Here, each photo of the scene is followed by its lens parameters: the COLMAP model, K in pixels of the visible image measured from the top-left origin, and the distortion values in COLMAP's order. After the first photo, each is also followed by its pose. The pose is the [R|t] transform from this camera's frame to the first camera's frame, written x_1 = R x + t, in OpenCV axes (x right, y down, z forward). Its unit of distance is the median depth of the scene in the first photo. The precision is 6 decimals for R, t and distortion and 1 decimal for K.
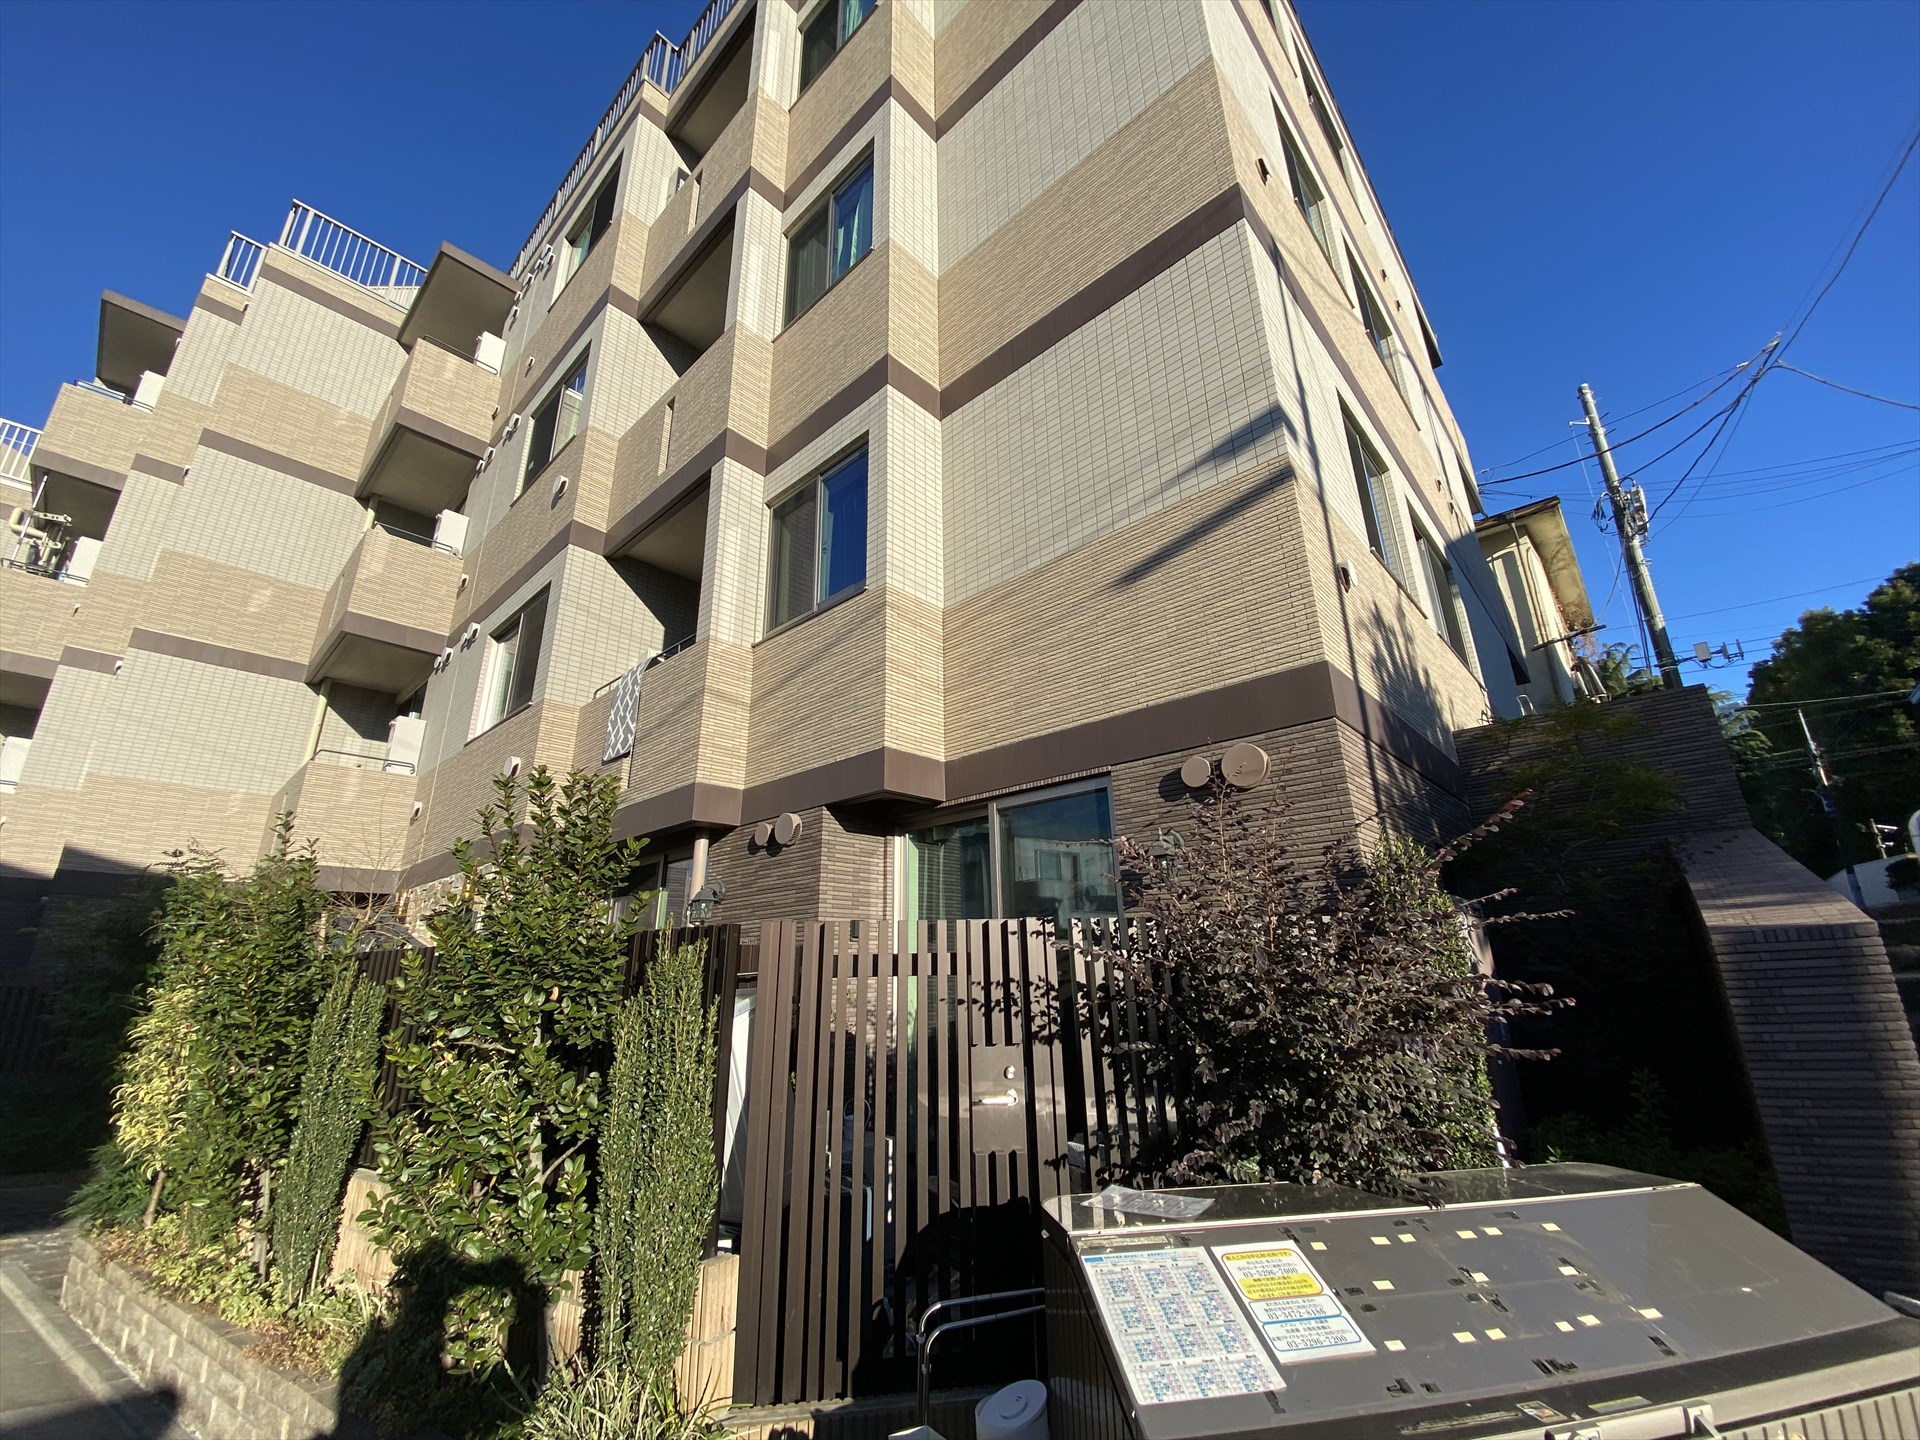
lens RADIAL K [[777.9, 0, 958.5], [0, 777.9, 716.3], [0, 0, 1]] dist [0.001337, -0.013152]
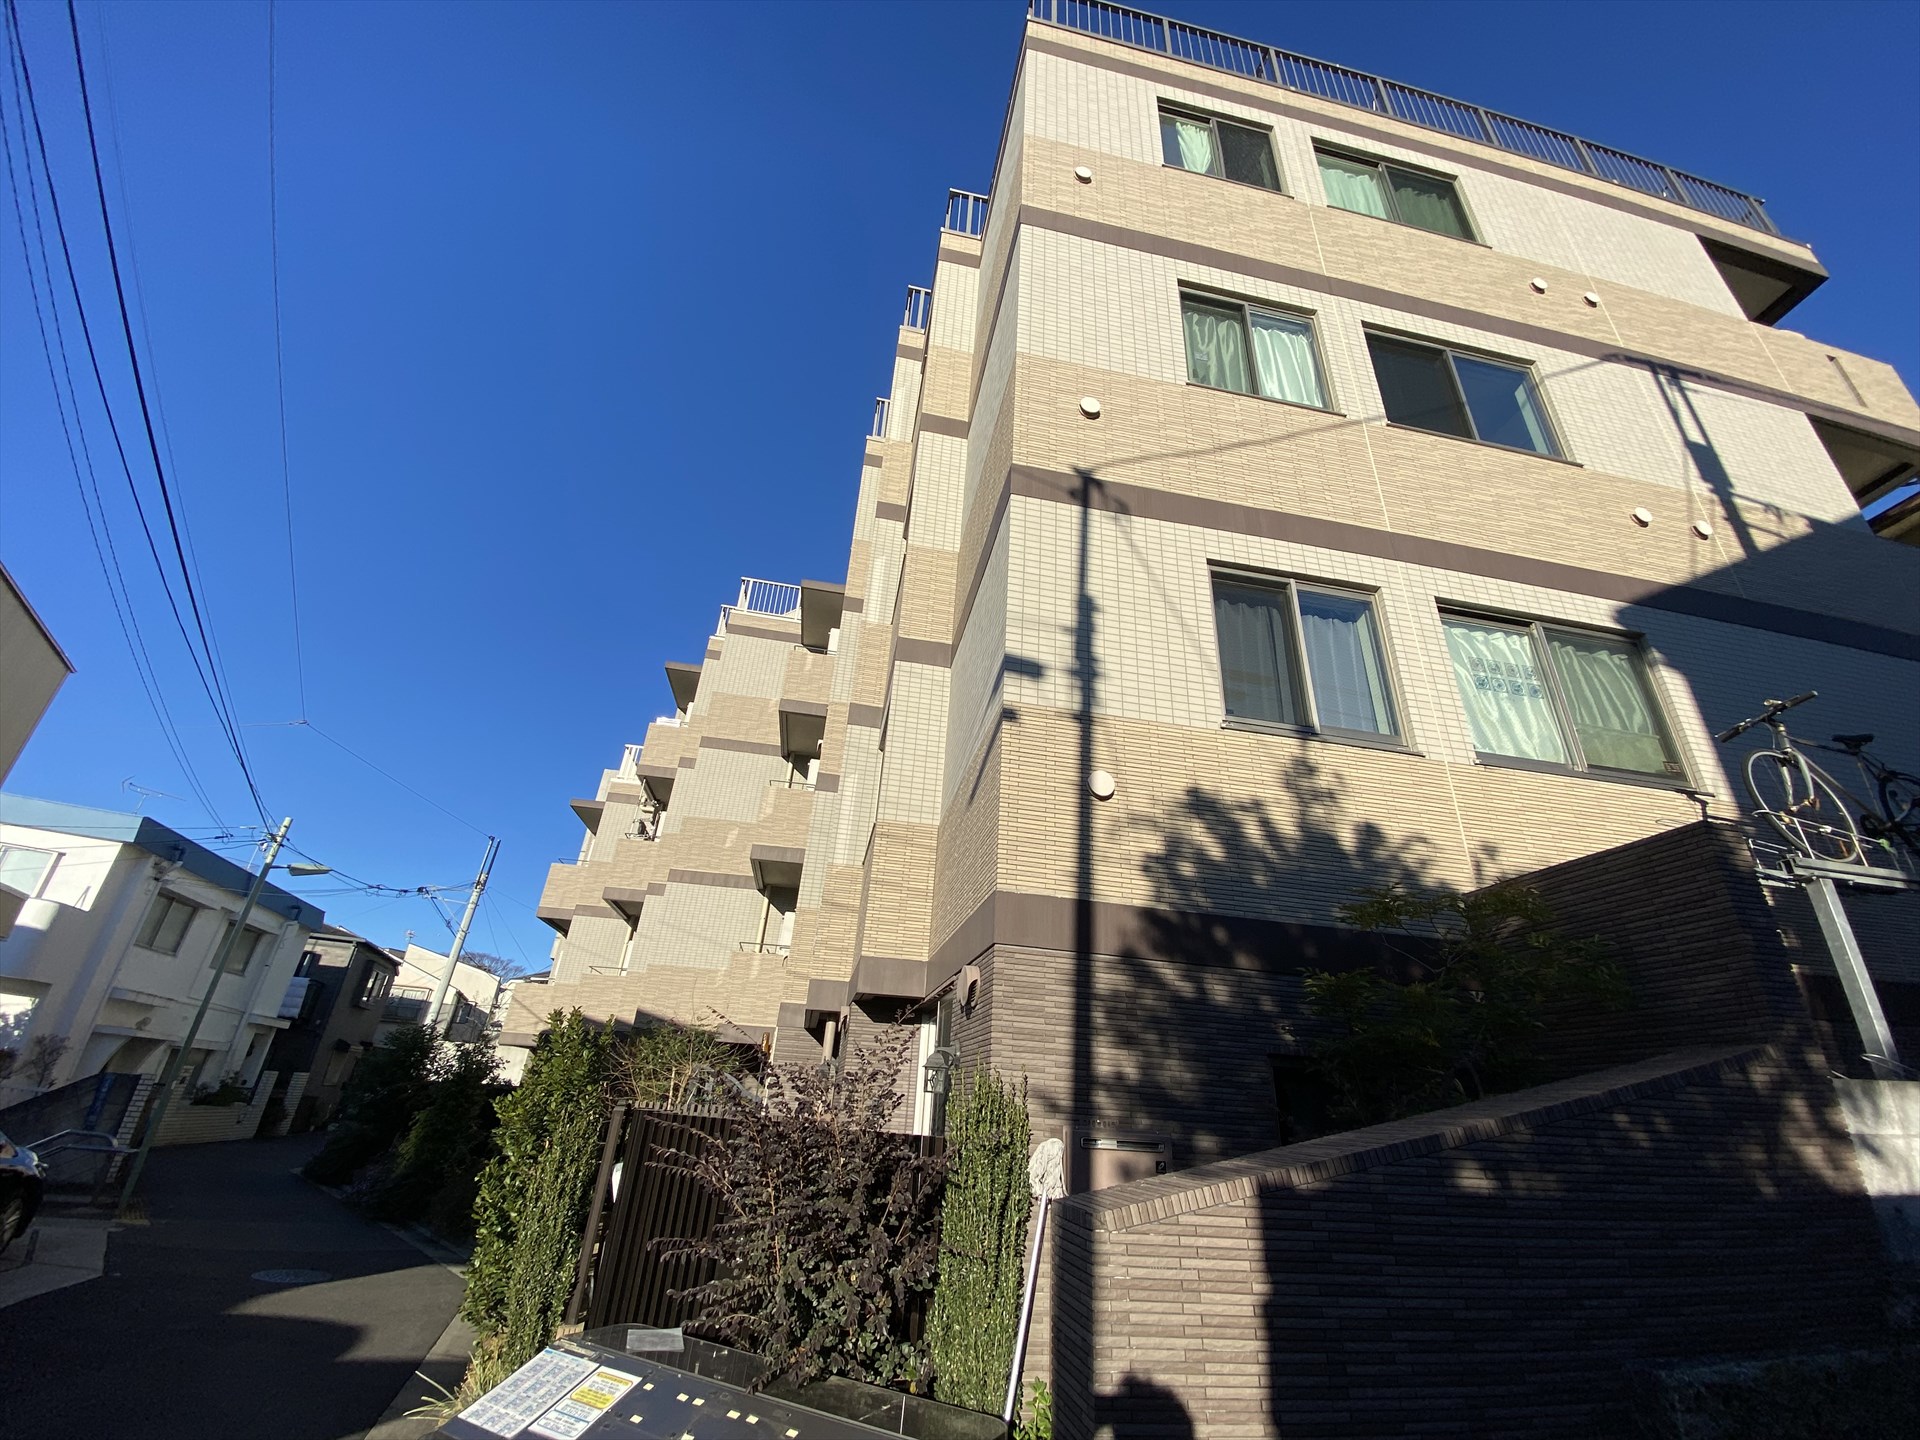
lens RADIAL K [[777.9, 0, 959.4], [0, 777.9, 708.9], [0, 0, 1]] dist [0.001337, -0.013152]
pose [[0.793769, -0.214420, -0.569171, 0.529772], [0.121131, 0.972782, -0.197539, -0.055450], [0.596036, 0.087856, 0.798137, 0.017028]]
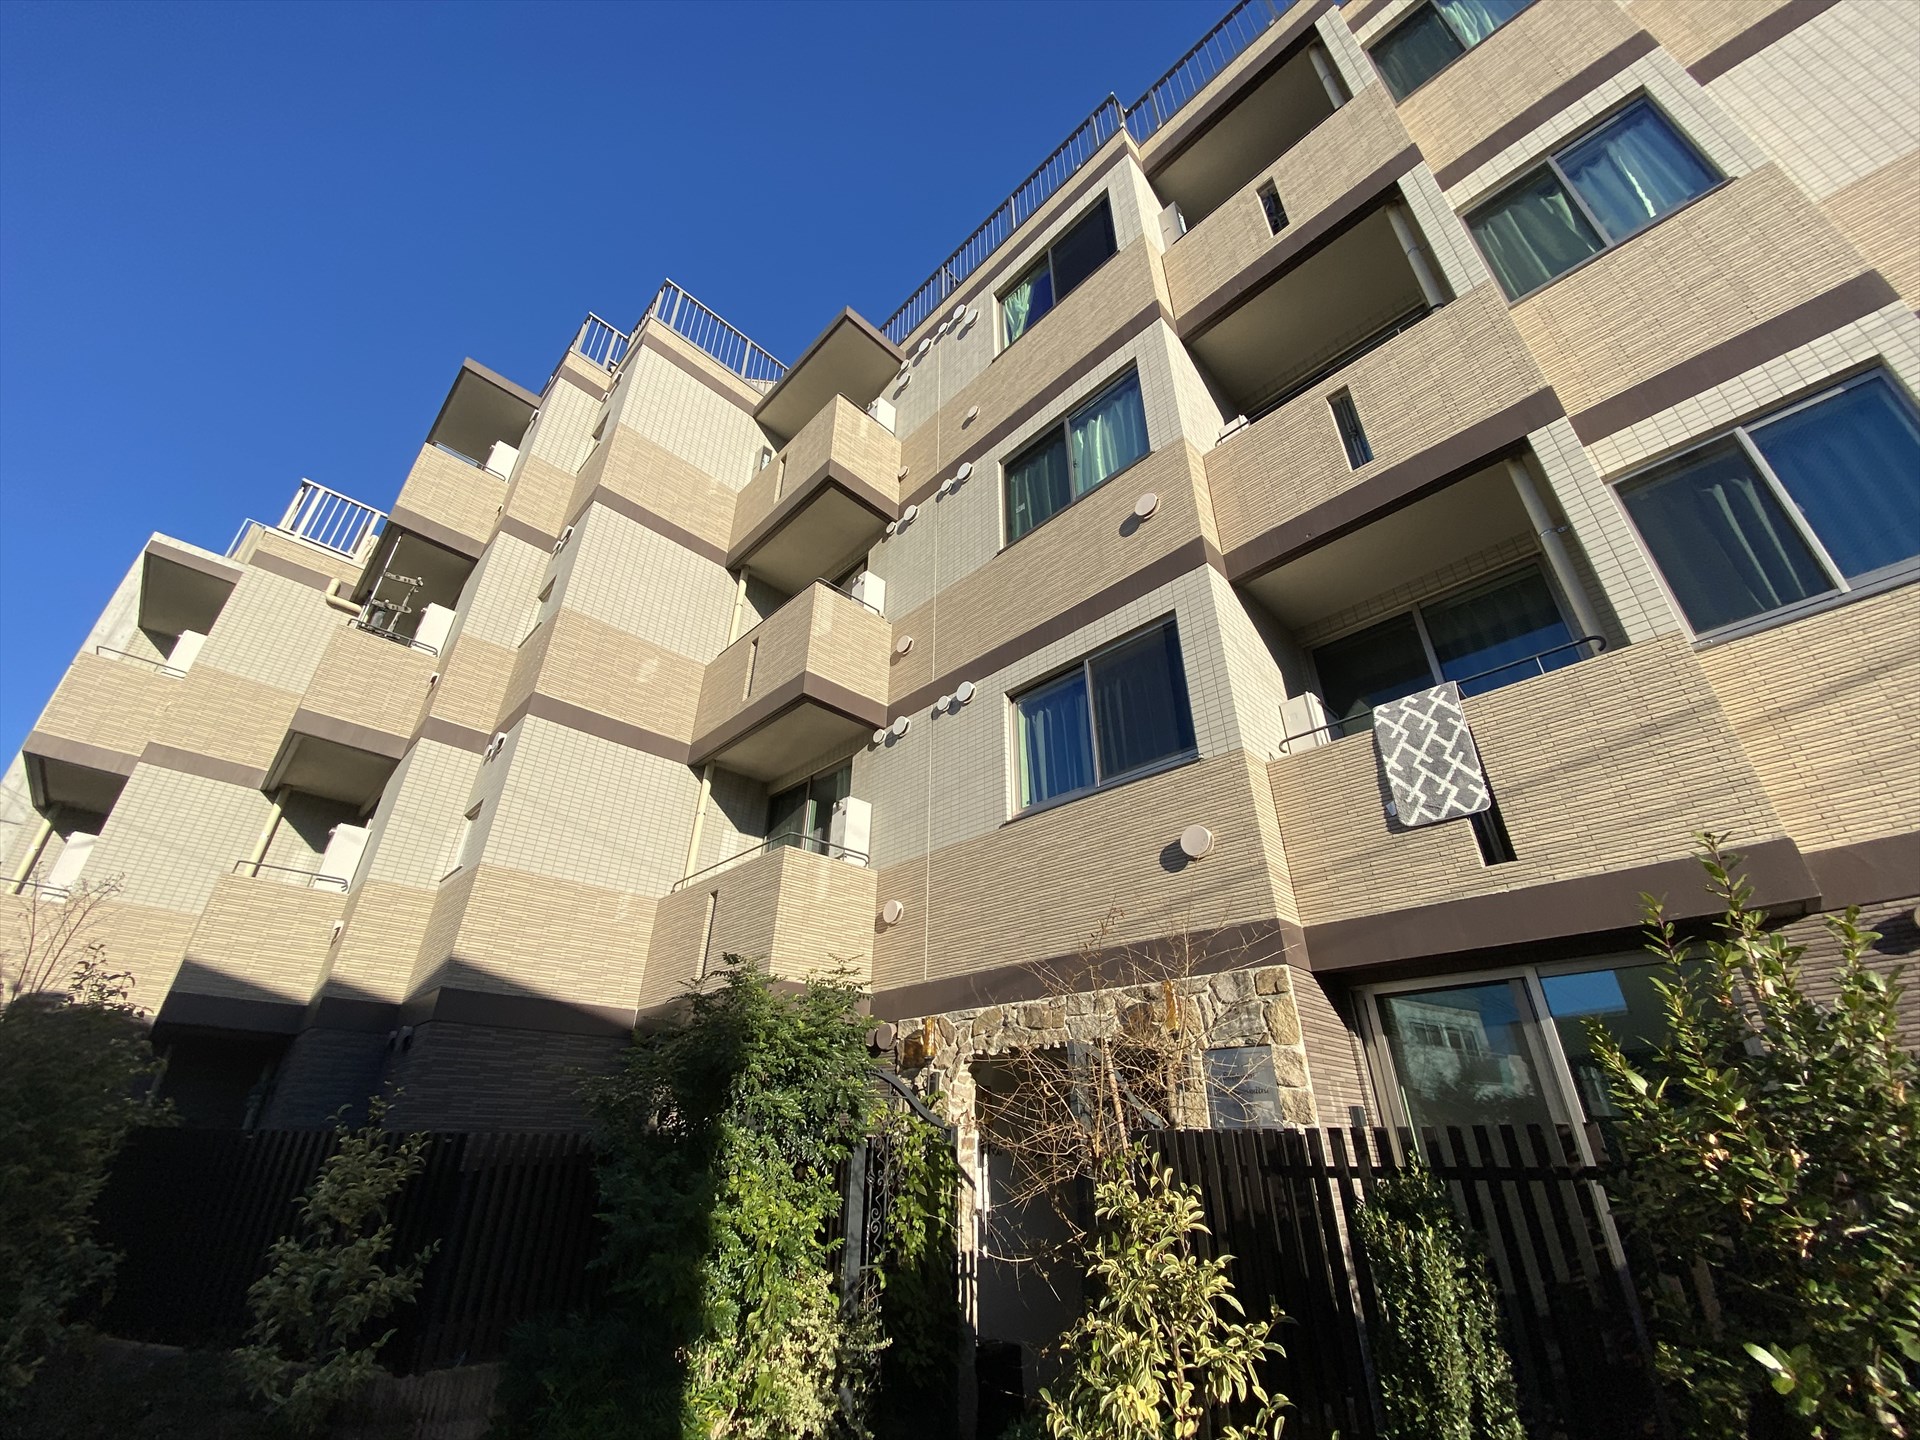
lens RADIAL K [[777.9, 0, 978.7], [0, 777.9, 716.4], [0, 0, 1]] dist [0.001337, -0.013152]
pose [[0.998990, -0.000214, -0.044931, -0.670273], [-0.007720, 0.984302, -0.176326, 0.071582], [0.044263, 0.176495, 0.983306, 0.221778]]
